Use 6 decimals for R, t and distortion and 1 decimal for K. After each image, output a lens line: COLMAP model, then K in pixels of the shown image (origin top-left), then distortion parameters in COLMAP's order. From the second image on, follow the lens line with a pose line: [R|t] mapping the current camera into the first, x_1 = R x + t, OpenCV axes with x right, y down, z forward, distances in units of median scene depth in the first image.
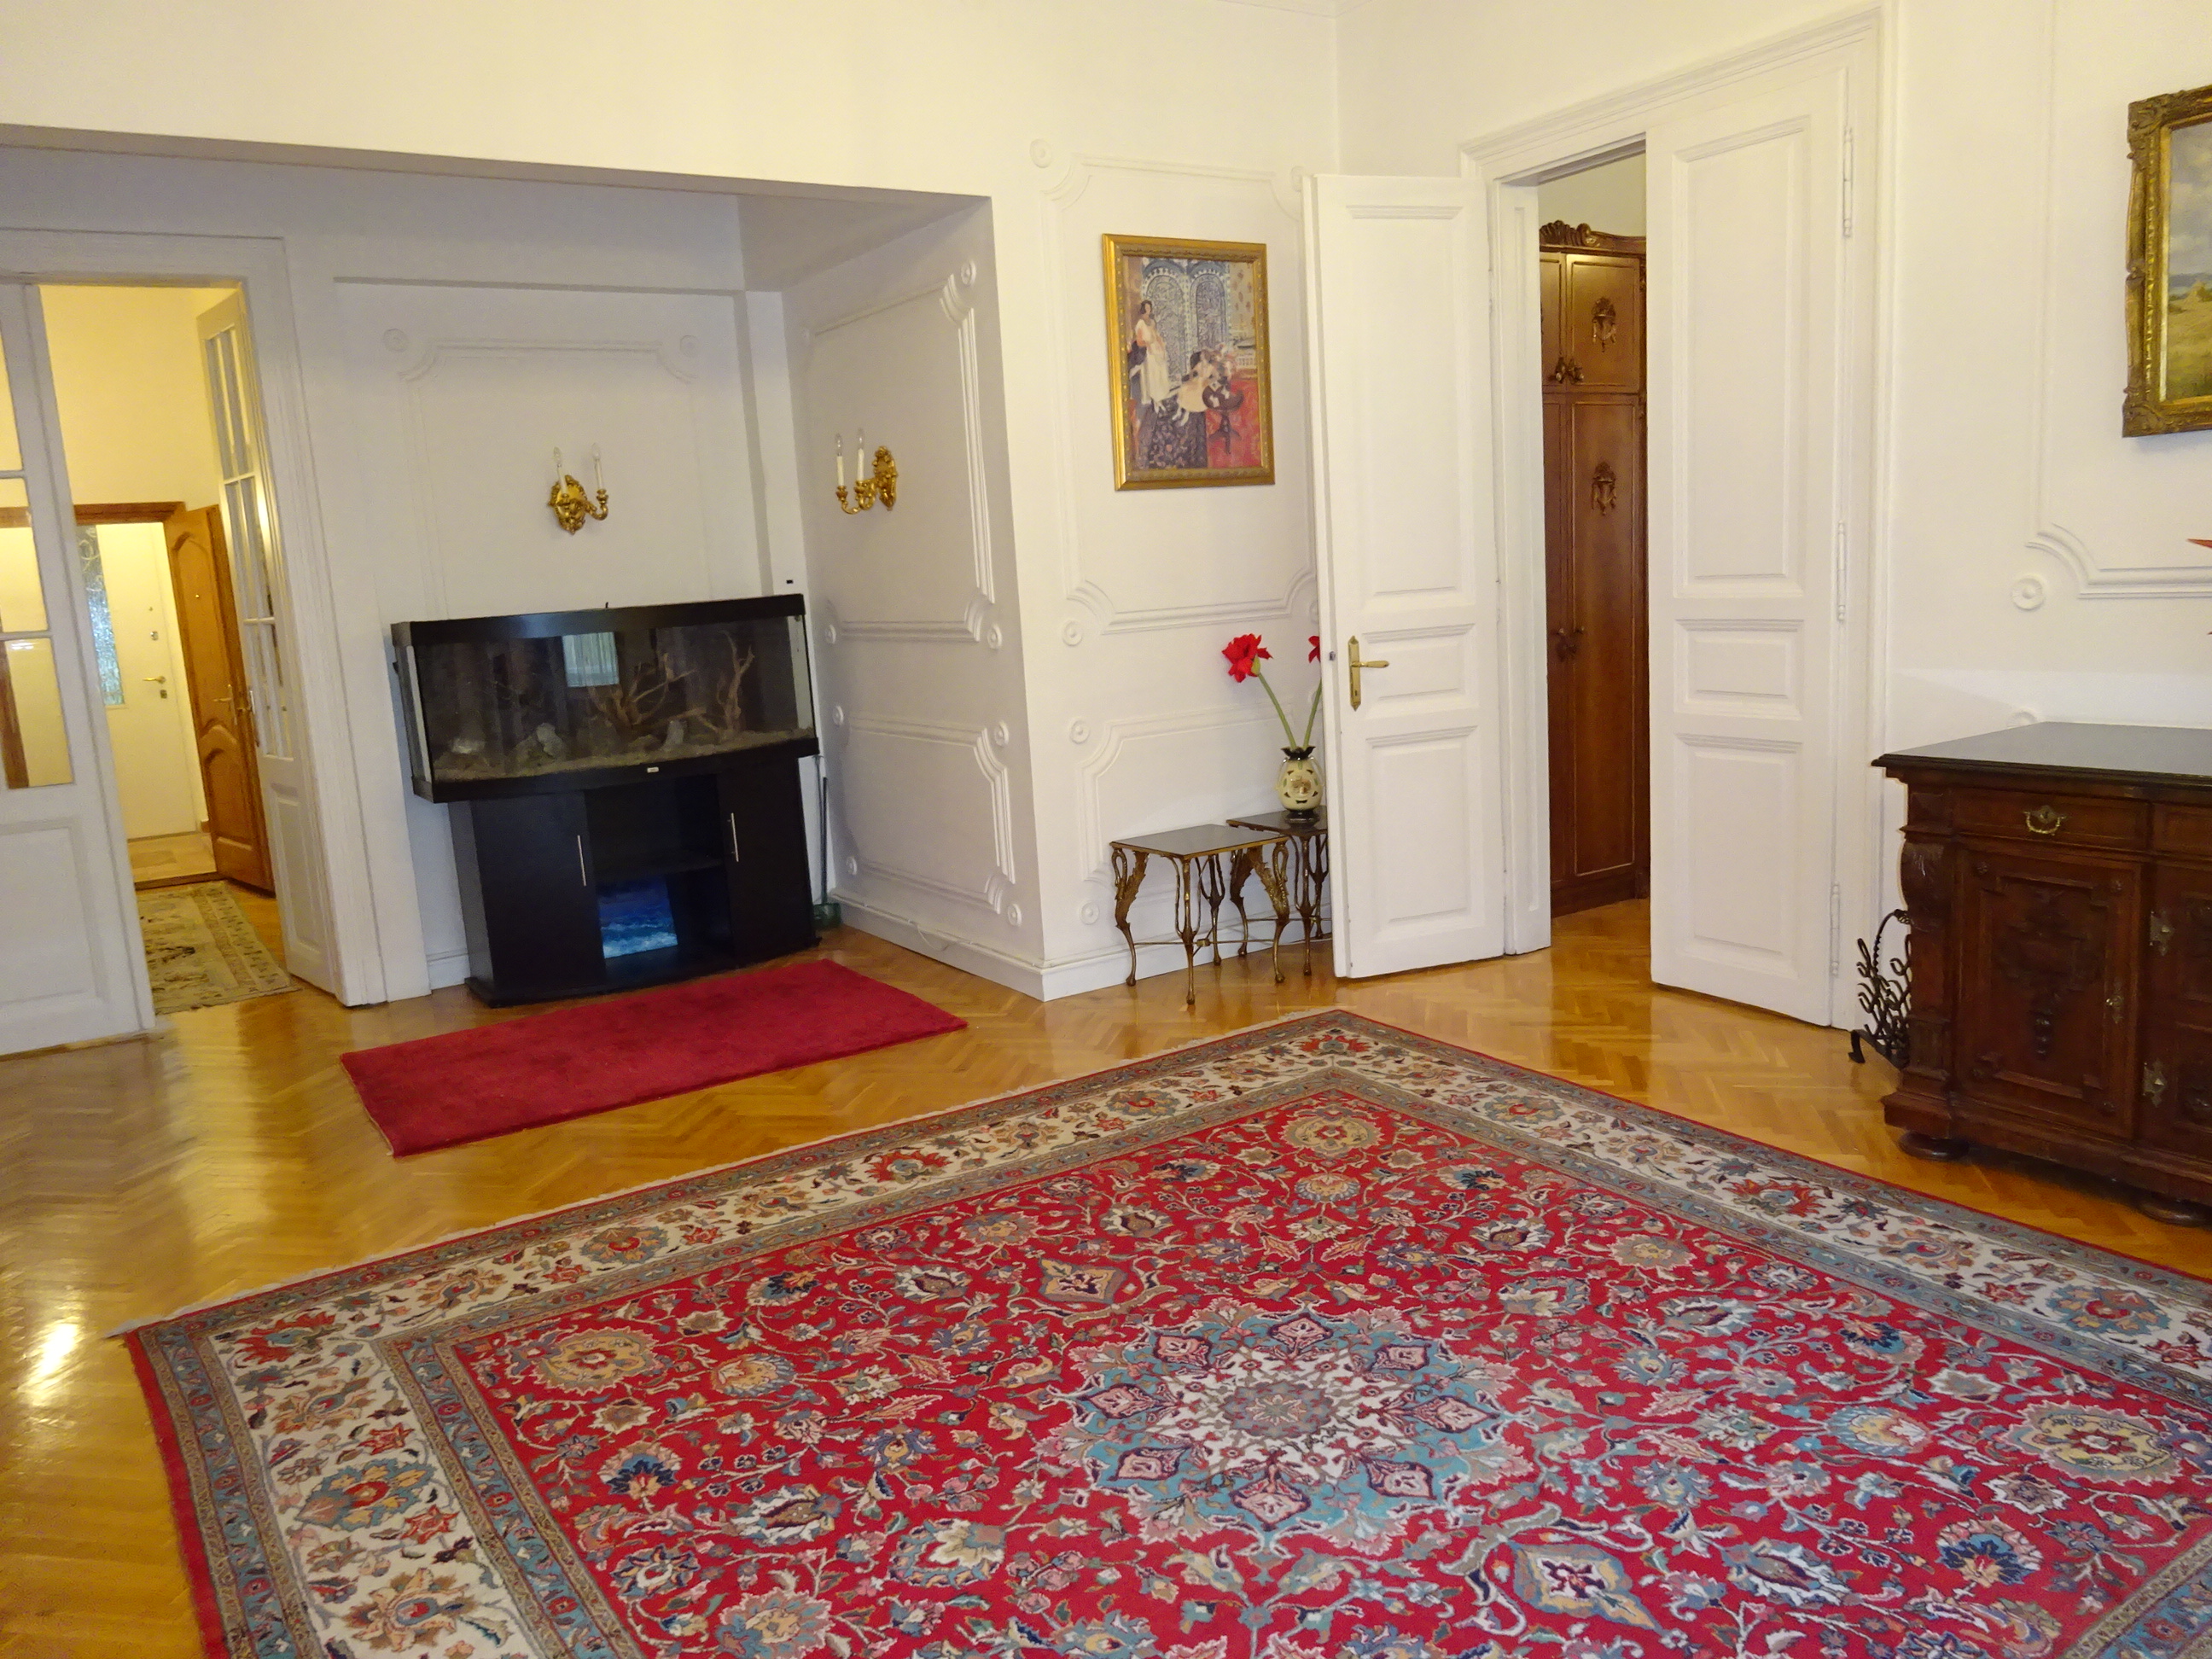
lens RADIAL K [[1621.2, 0, 1094.3], [0, 1621.2, 827.7], [0, 0, 1]] dist [0.004586, -0.006132]
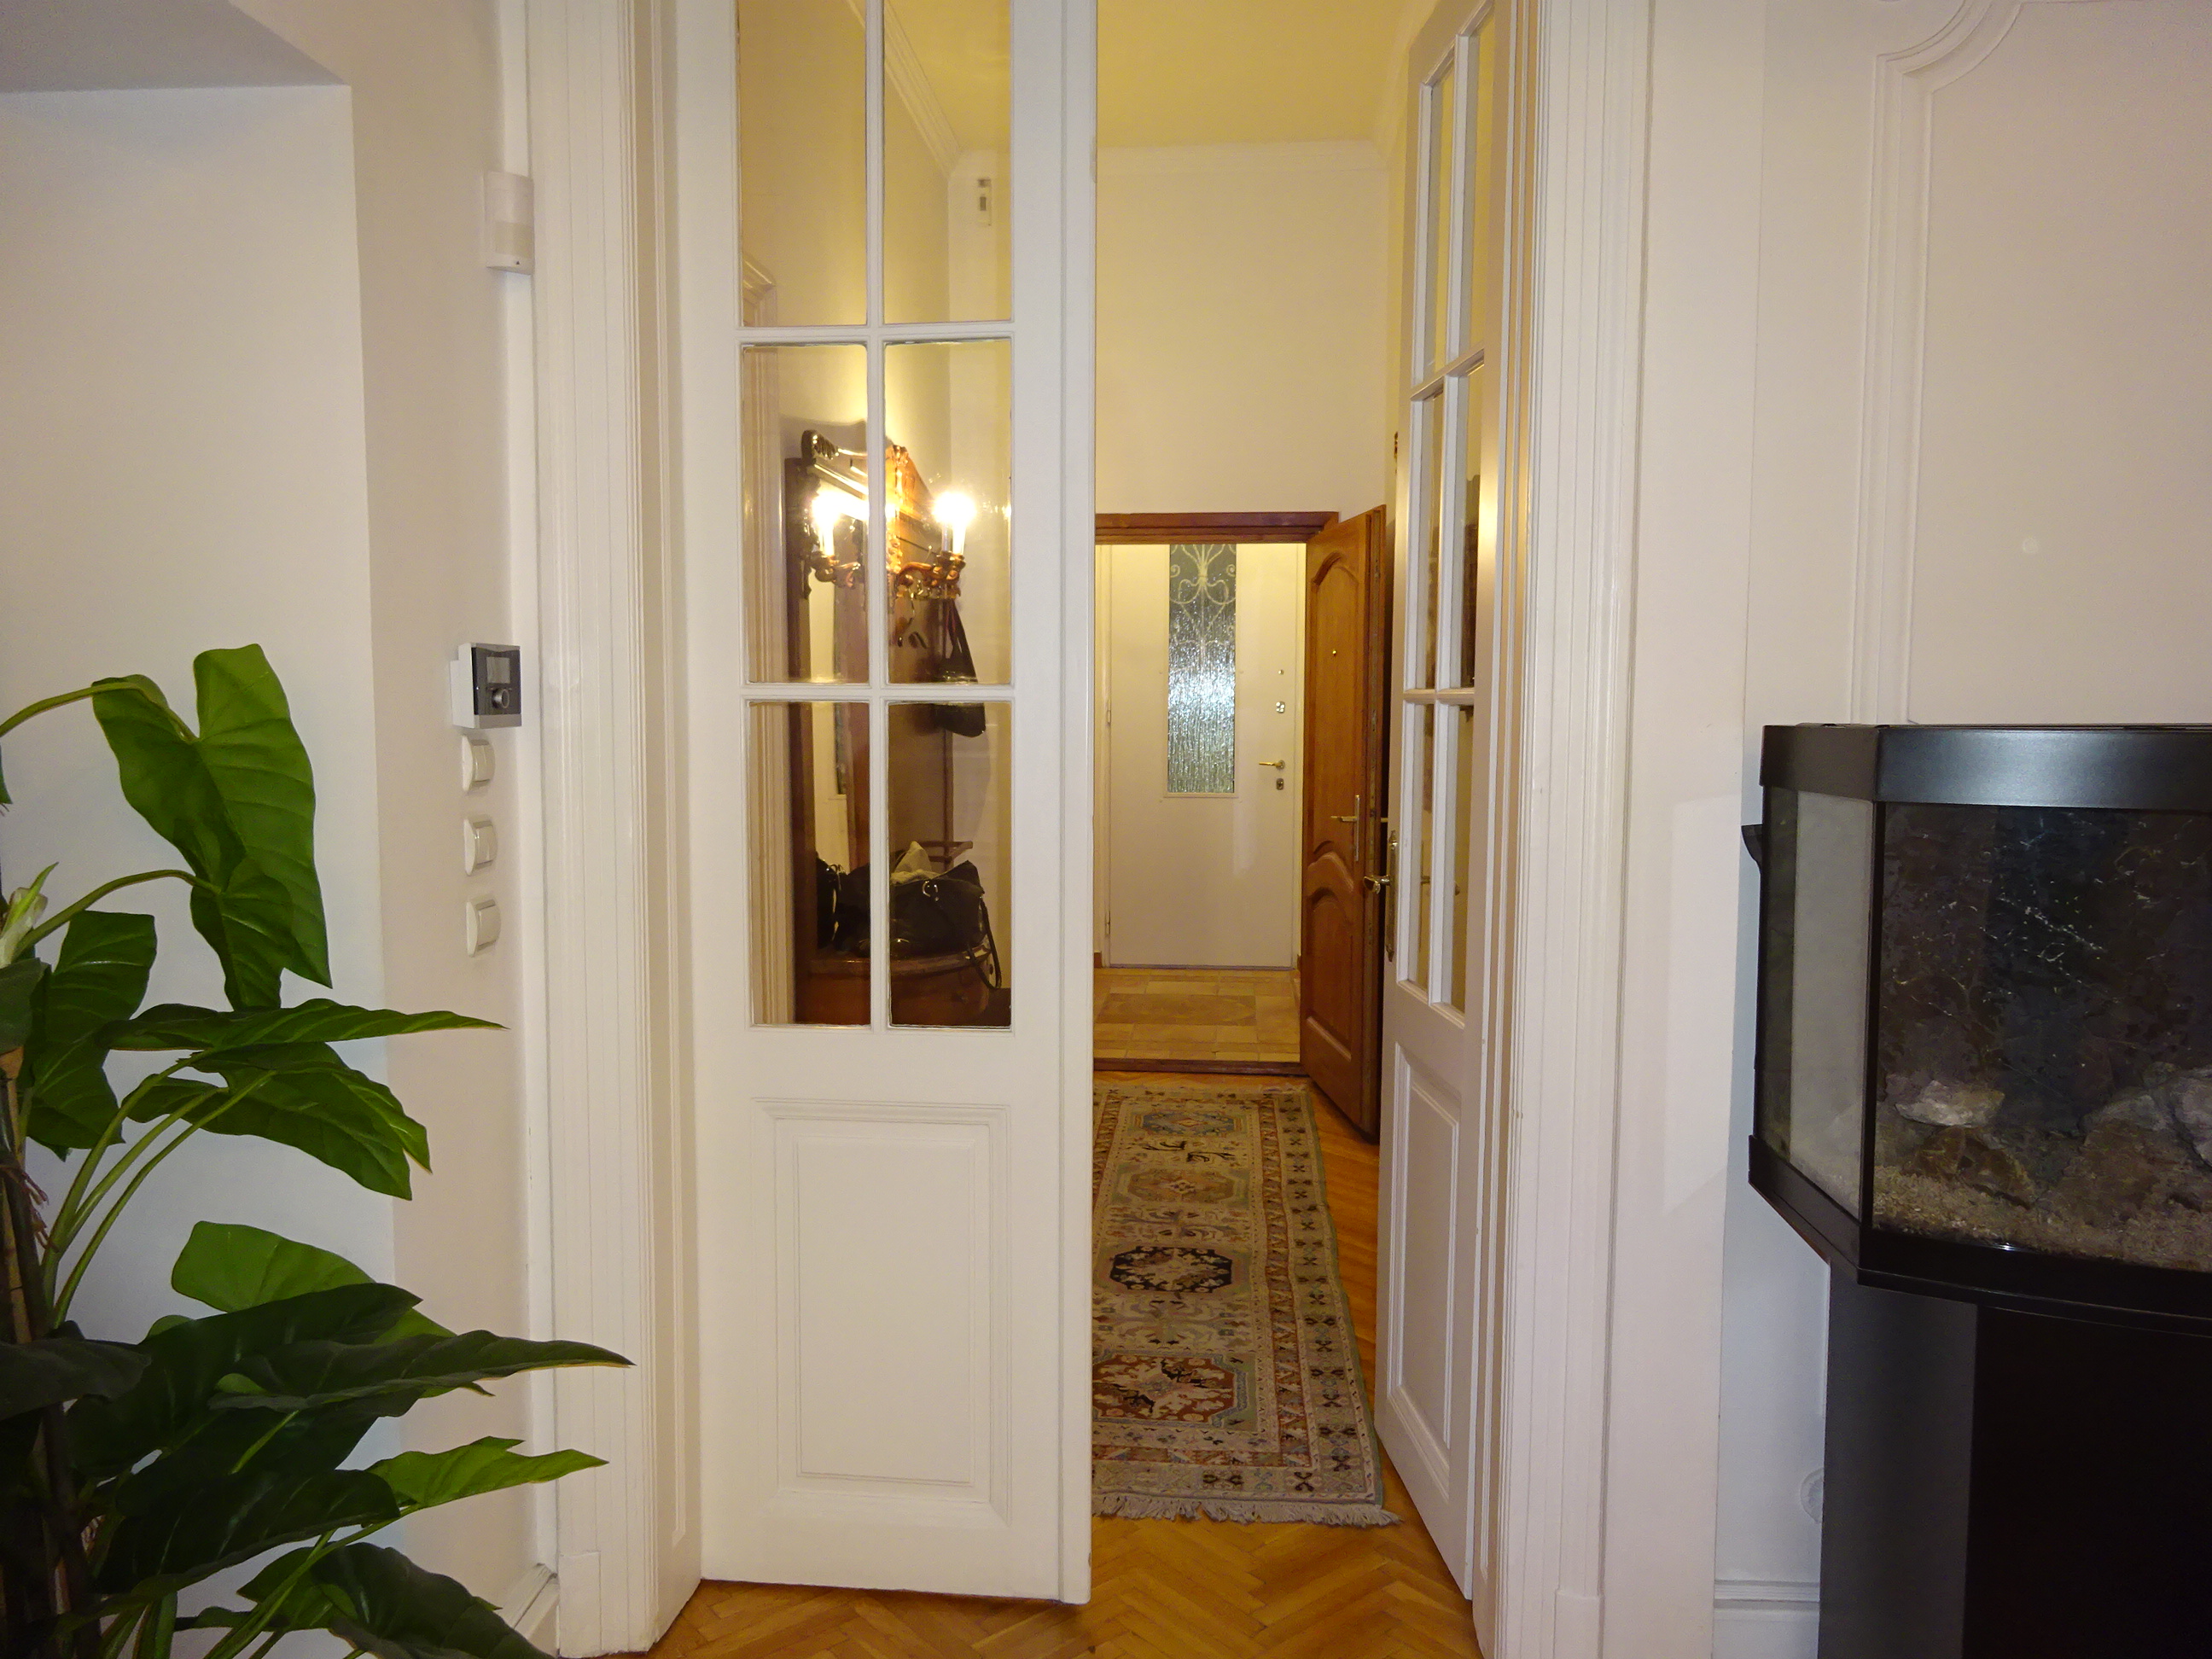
lens RADIAL K [[1621.2, 0, 1098.1], [0, 1621.2, 833.0], [0, 0, 1]] dist [0.004586, -0.006132]
pose [[0.791977, 0.117062, -0.599224, -0.600546], [-0.149266, 0.988788, -0.004115, -0.141656], [0.592024, 0.092703, 0.800571, 1.122997]]
